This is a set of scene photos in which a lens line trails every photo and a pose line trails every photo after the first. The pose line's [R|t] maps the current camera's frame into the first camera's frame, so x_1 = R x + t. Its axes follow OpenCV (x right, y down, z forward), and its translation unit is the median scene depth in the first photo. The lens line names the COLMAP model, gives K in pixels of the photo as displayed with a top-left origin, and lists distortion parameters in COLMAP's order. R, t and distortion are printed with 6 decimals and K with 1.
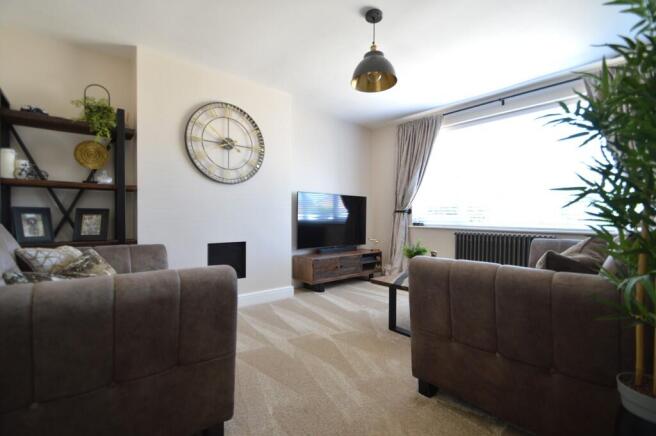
lens RADIAL K [[294.4, 0, 323.5], [0, 294.4, 215.3], [0, 0, 1]] dist [0.000896, -0.000868]
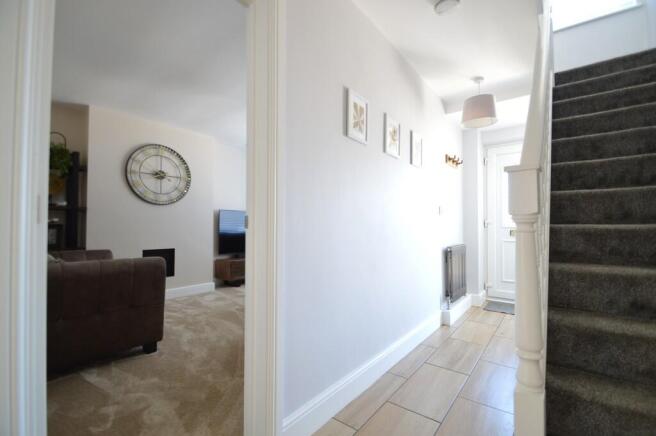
lens RADIAL K [[294.4, 0, 330.6], [0, 294.4, 222.4], [0, 0, 1]] dist [0.000896, -0.000868]
pose [[0.976763, 0.006643, 0.214220, 0.140951], [-0.003363, 0.999872, -0.015670, -0.008699], [-0.214297, 0.014586, 0.976660, -0.456649]]
